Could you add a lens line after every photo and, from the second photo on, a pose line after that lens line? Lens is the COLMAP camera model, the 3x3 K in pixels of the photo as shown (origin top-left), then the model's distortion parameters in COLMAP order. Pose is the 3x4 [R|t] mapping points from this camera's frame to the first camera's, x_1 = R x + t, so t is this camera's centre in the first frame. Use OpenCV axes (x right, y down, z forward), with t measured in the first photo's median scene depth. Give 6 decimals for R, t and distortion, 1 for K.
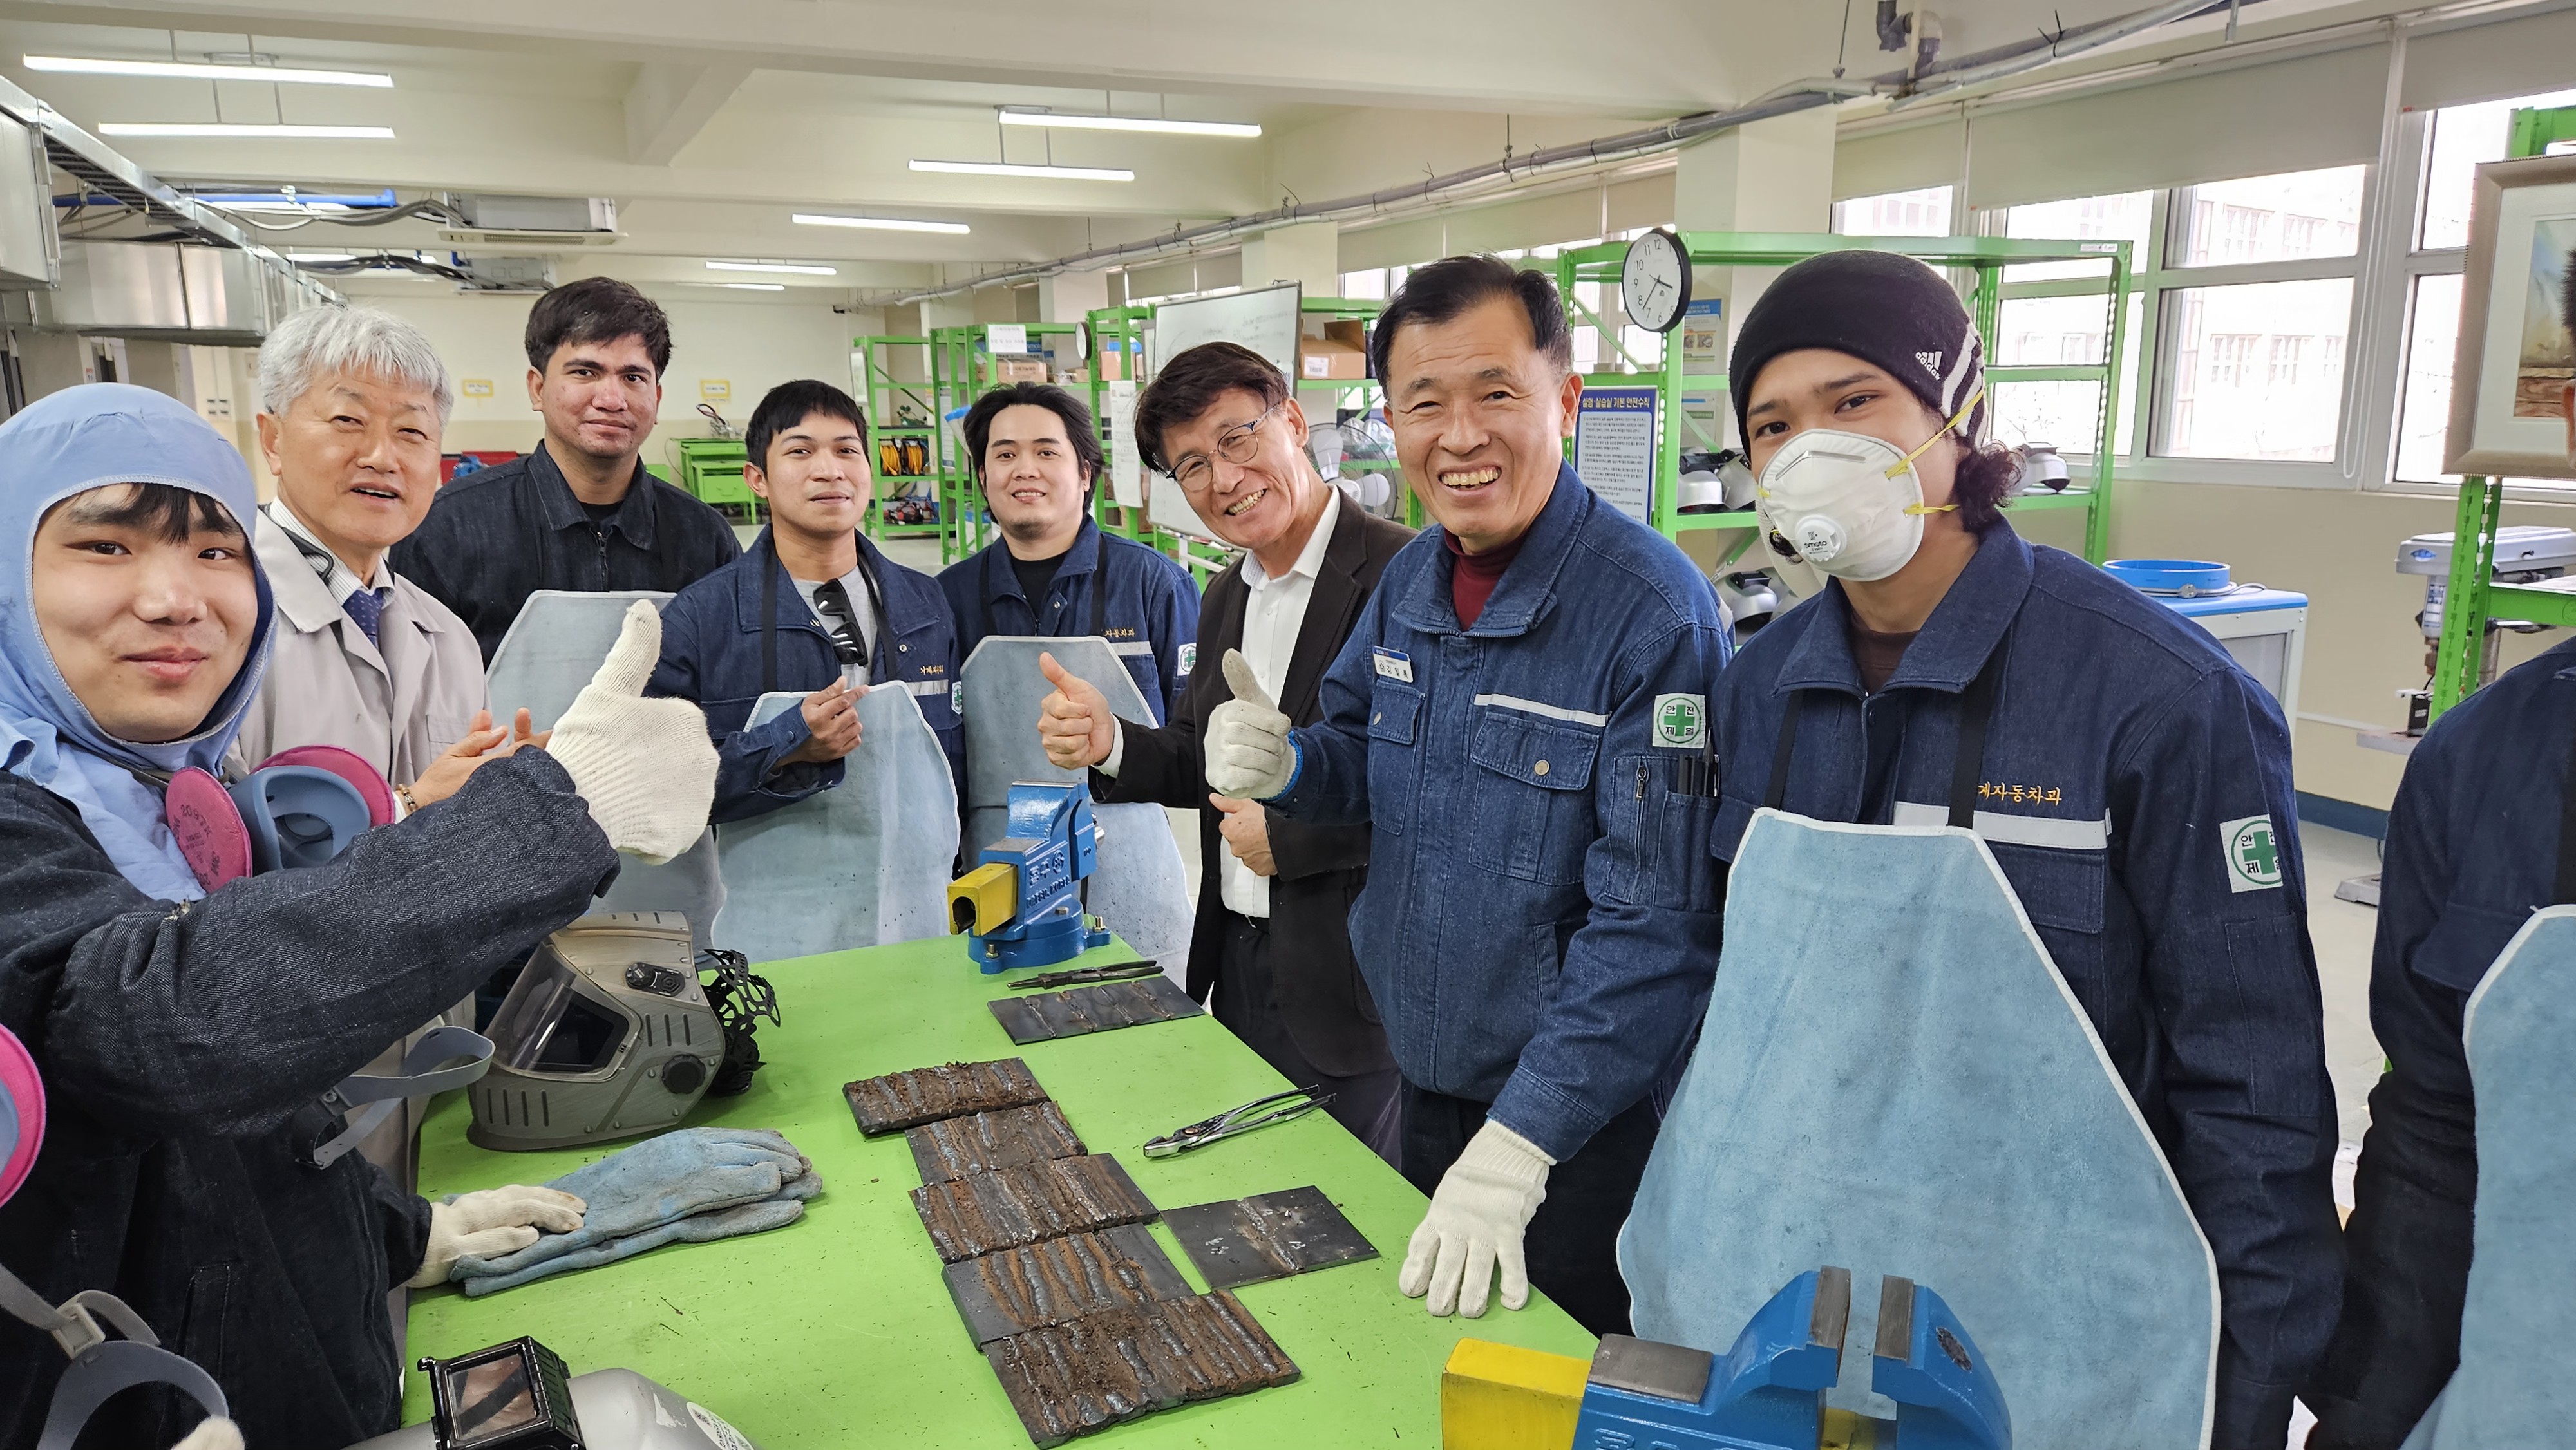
lens RADIAL K [[1774.3, 0, 1292.6], [0, 1774.3, 724.8], [0, 0, 1]] dist [0.101499, -0.081365]
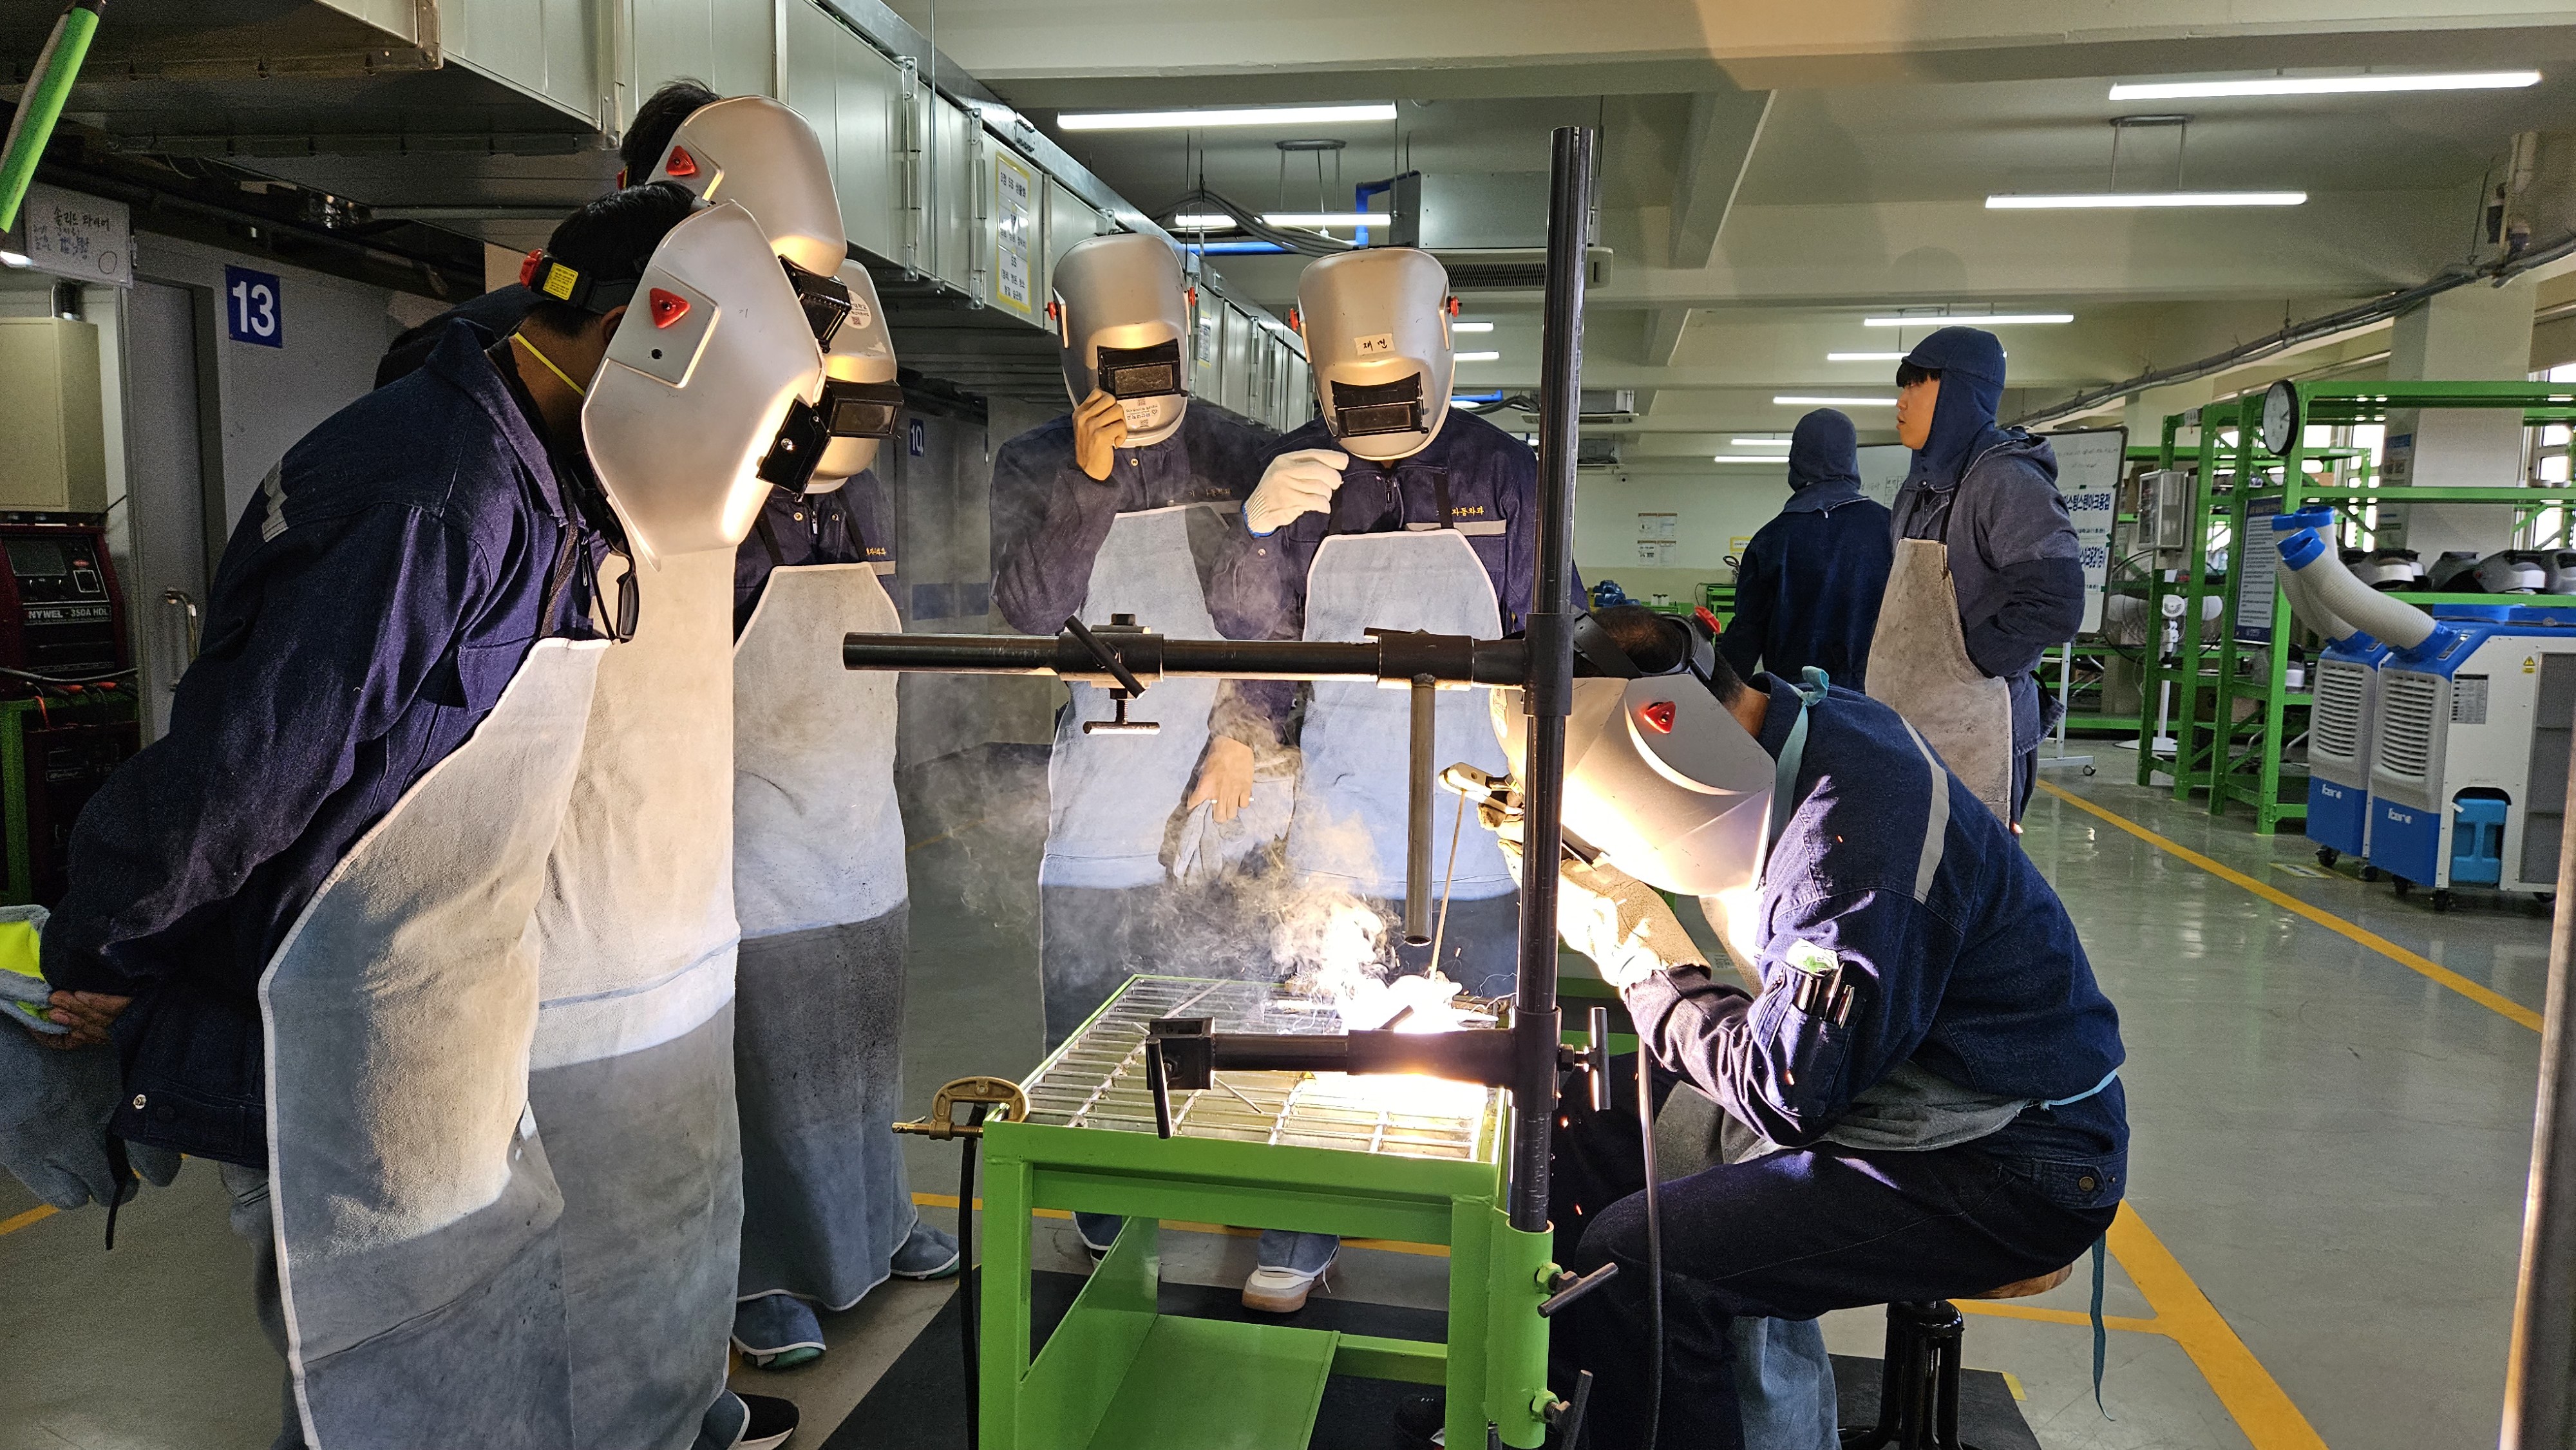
lens RADIAL K [[1748.8, 0, 1270.2], [0, 1748.8, 725.6], [0, 0, 1]] dist [0.092023, -0.088233]
pose [[0.823557, 0.078836, -0.561729, 0.282512], [-0.133721, 0.989367, -0.057198, 0.134718], [0.551247, 0.122221, 0.825342, -0.420384]]
